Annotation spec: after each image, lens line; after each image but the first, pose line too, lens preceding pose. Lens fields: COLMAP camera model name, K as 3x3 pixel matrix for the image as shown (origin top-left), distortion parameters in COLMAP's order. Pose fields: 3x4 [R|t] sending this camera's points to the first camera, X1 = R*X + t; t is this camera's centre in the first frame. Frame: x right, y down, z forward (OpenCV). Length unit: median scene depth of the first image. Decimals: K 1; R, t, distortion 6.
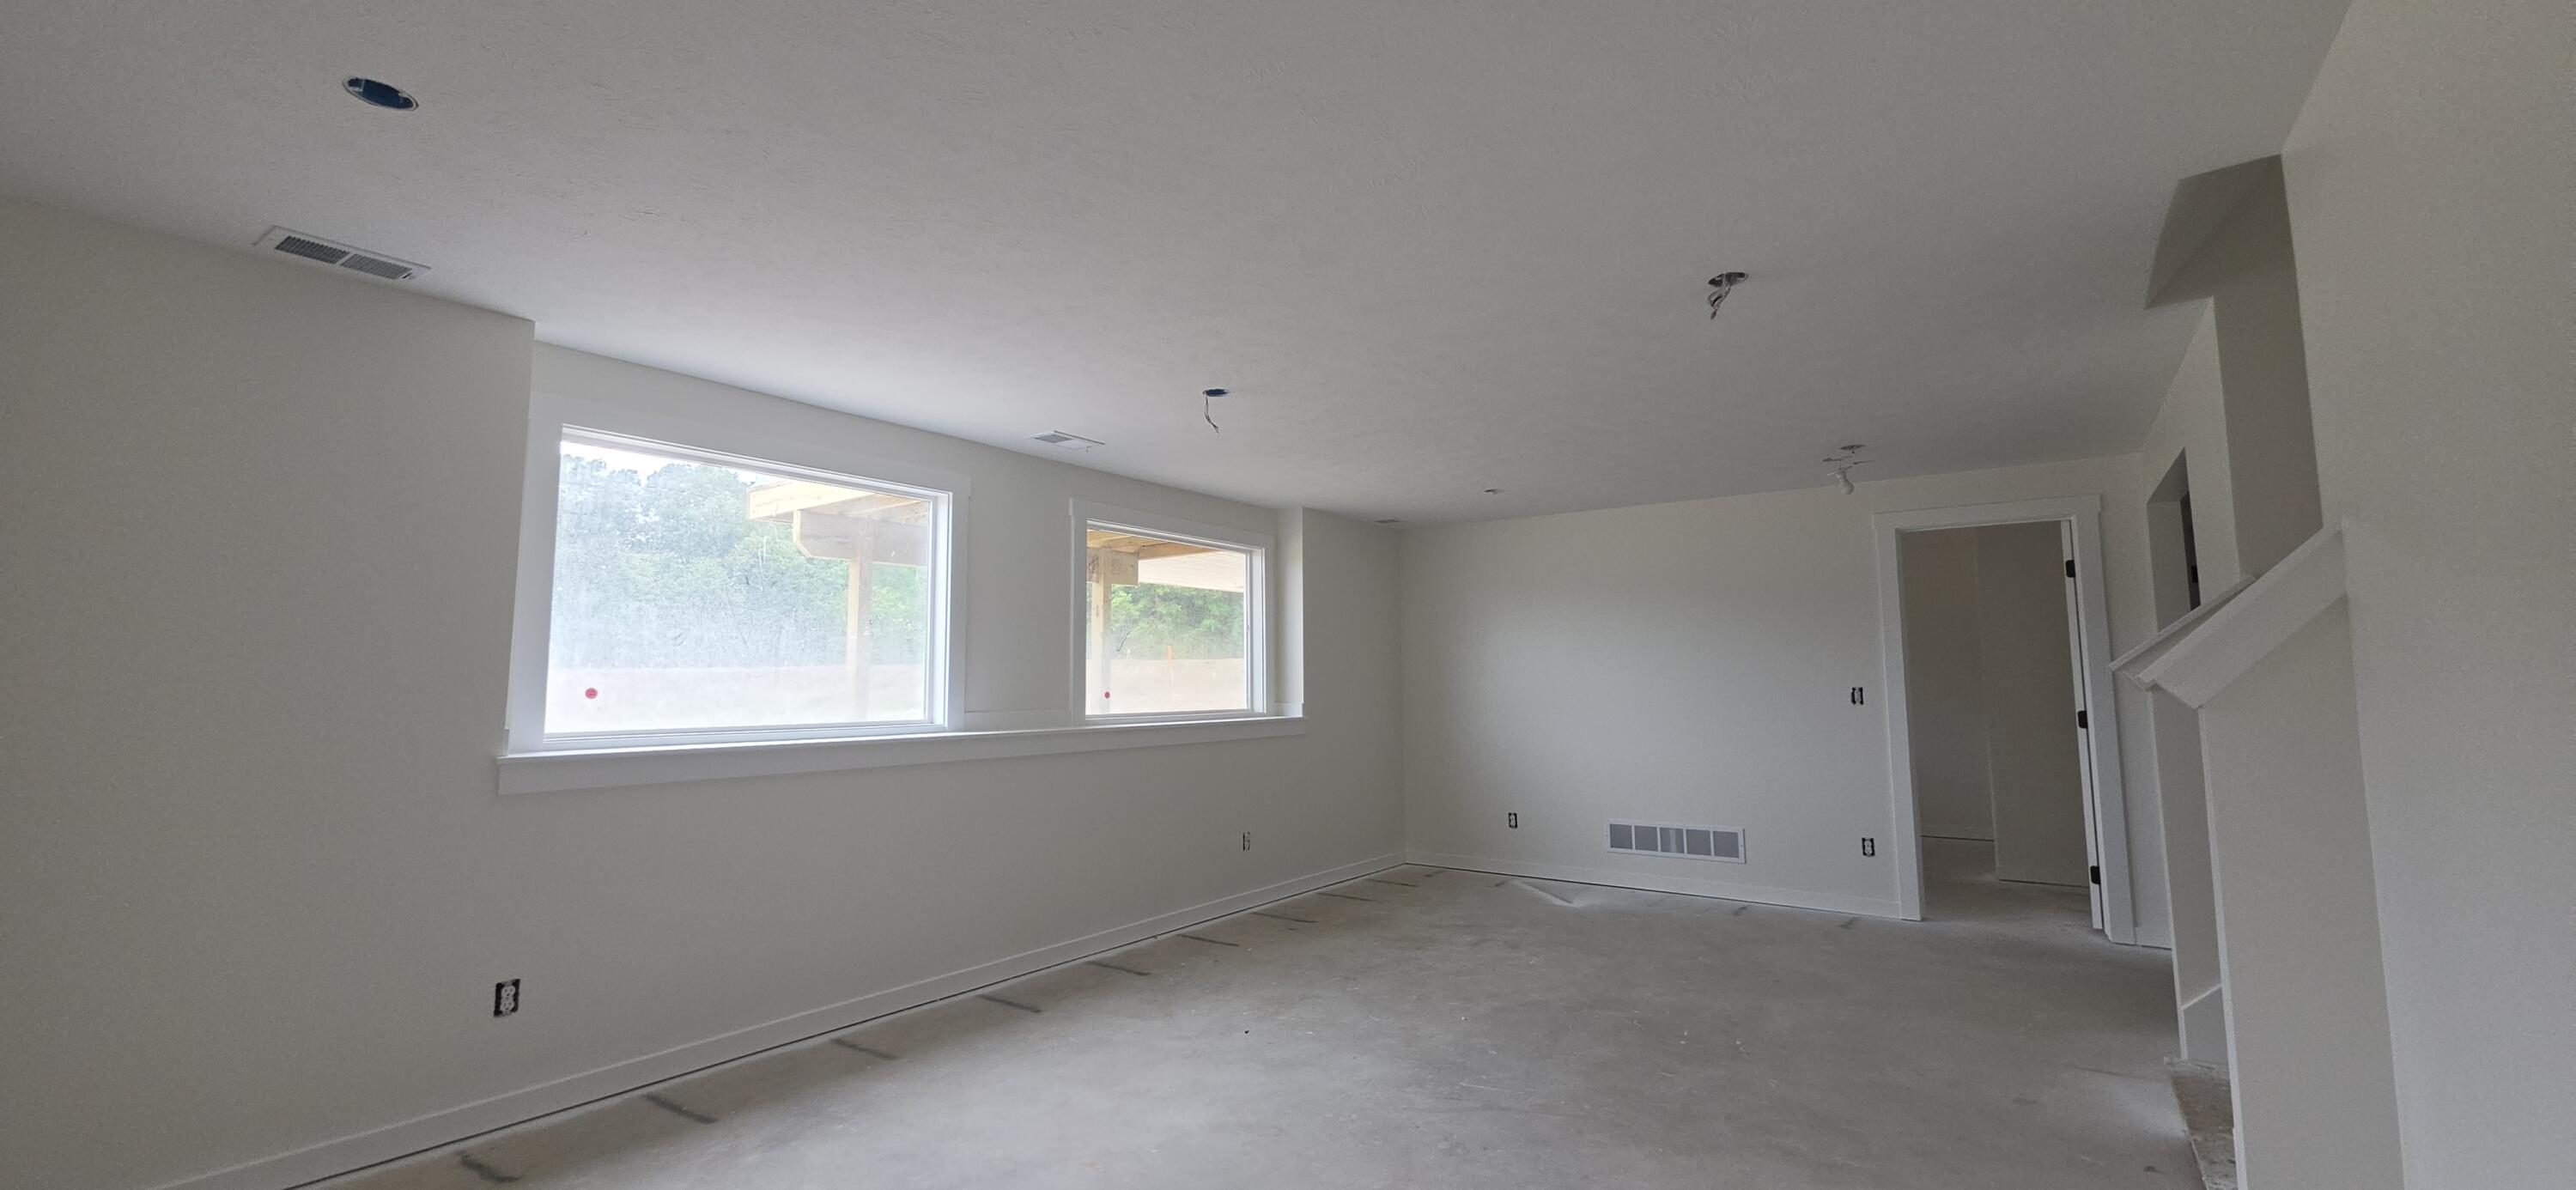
lens RADIAL K [[961.6, 0, 1288.0], [0, 961.6, 595.0], [0, 0, 1]] dist [0.001232, 0.000084]
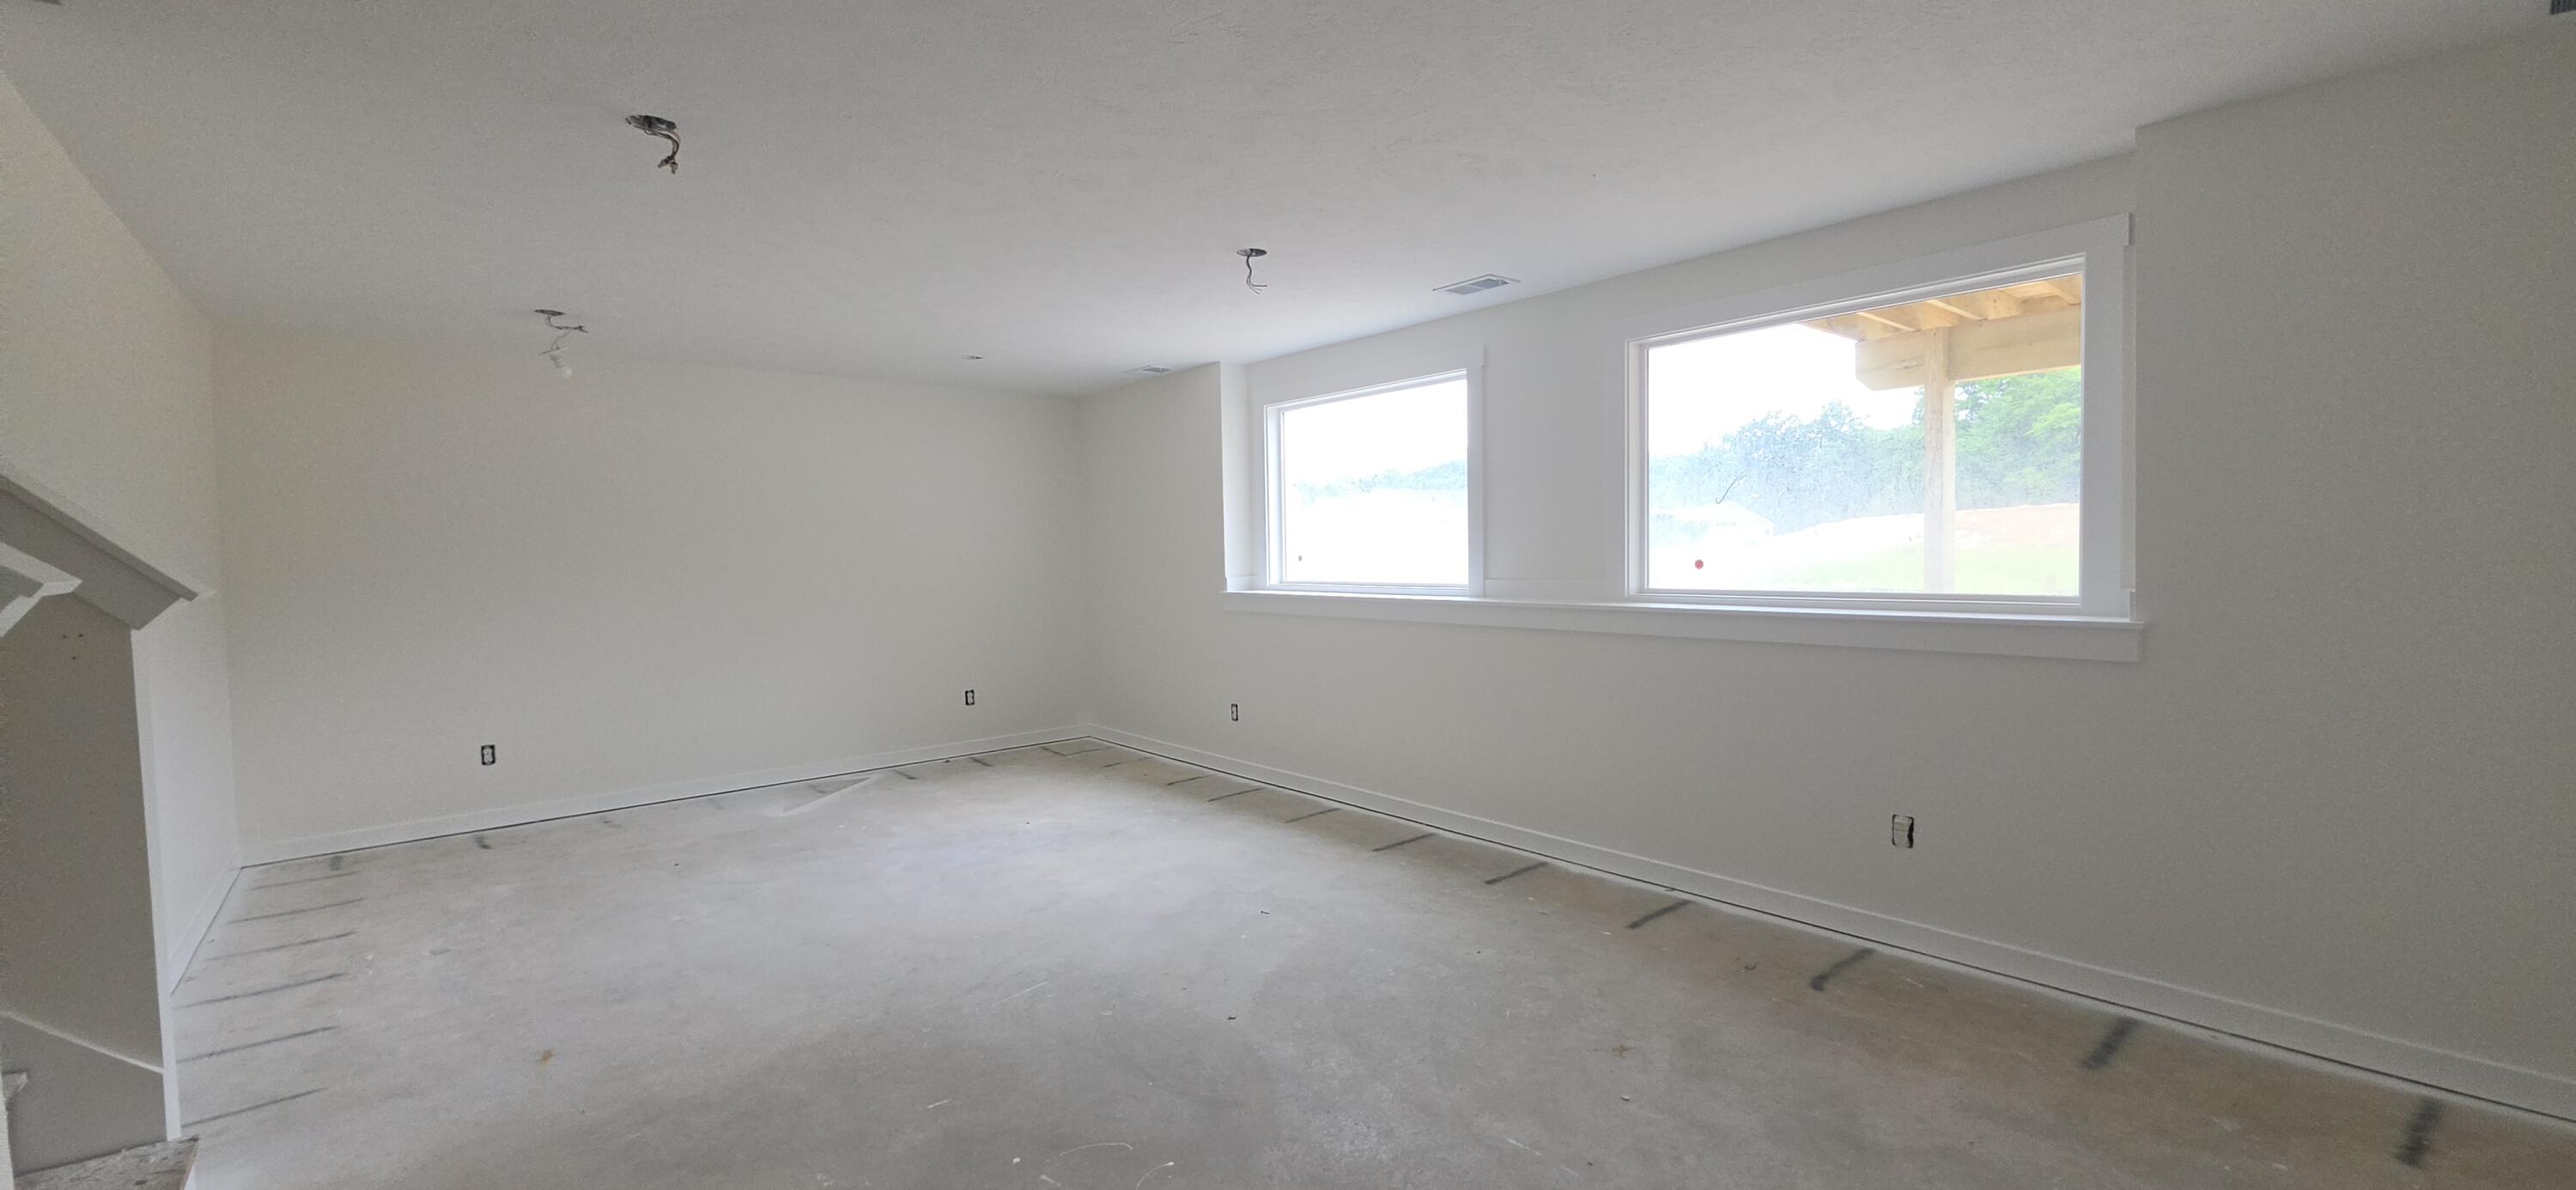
lens RADIAL K [[961.6, 0, 1288.0], [0, 961.6, 595.0], [0, 0, 1]] dist [0.001232, 0.000084]
pose [[-0.186703, 0.058666, -0.980663, 0.883786], [0.114120, 0.992753, 0.037663, 0.093375], [0.975766, -0.104882, -0.192044, 1.220815]]
